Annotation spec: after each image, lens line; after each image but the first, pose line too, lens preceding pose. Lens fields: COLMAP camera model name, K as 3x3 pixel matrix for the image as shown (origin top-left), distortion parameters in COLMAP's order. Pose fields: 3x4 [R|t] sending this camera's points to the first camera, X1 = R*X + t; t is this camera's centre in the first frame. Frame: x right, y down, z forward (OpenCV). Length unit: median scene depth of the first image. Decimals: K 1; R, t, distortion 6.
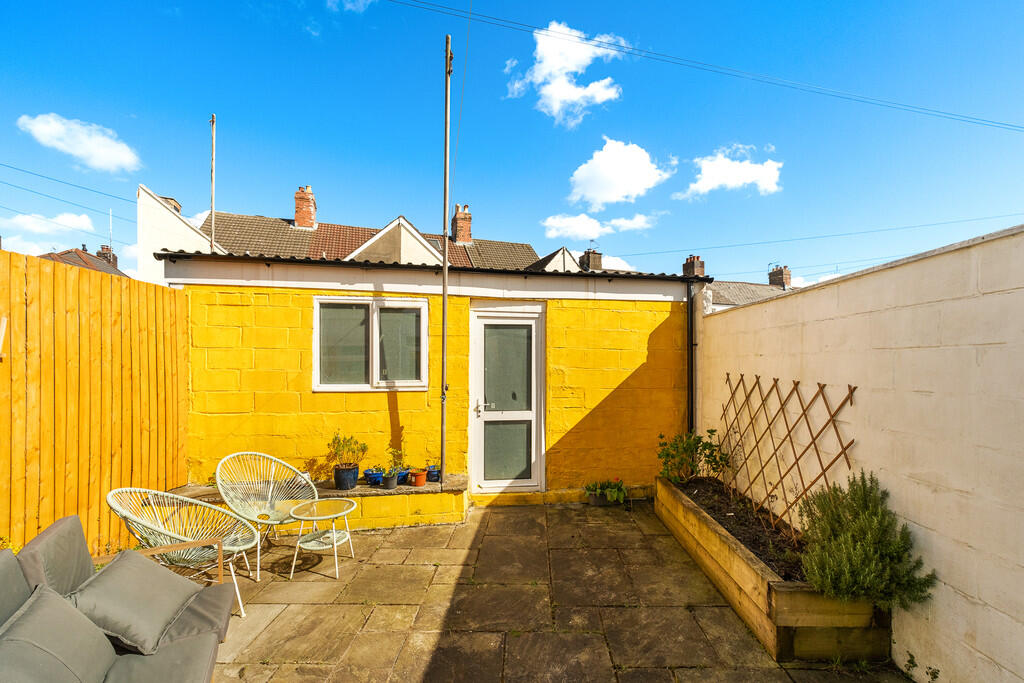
lens RADIAL K [[457.7, 0, 522.9], [0, 457.7, 370.6], [0, 0, 1]] dist [-0.007258, 0.001062]
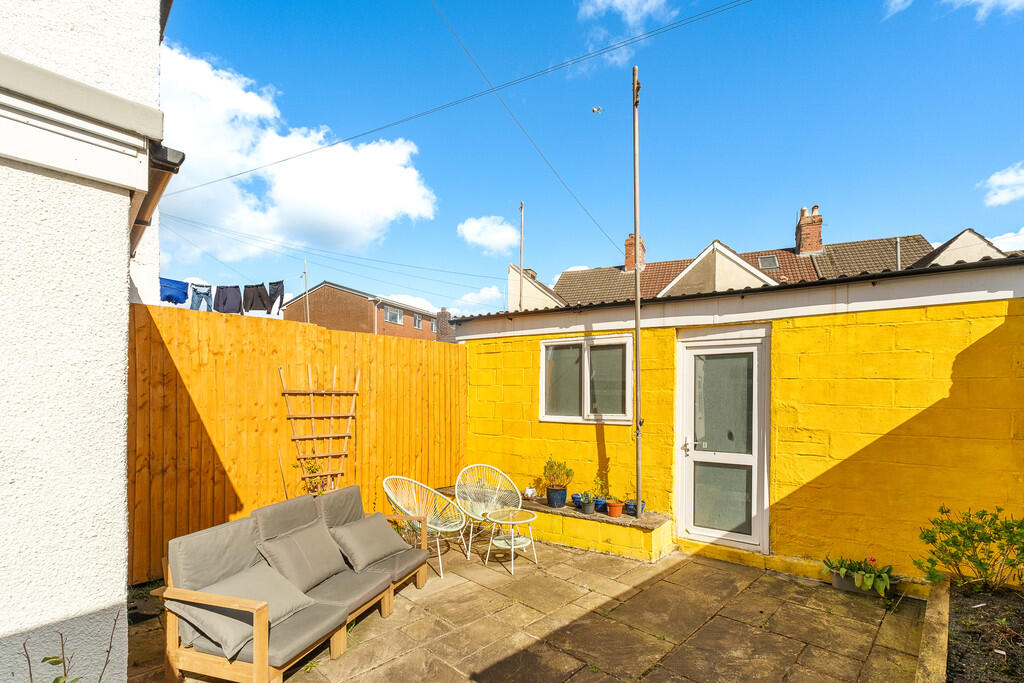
lens RADIAL K [[457.7, 0, 498.4], [0, 457.7, 406.1], [0, 0, 1]] dist [-0.007258, 0.001062]
pose [[0.702806, 0.017164, -0.711175, 0.305311], [-0.014725, 0.999846, 0.009579, -0.002815], [0.711229, 0.003740, 0.702950, 0.084311]]
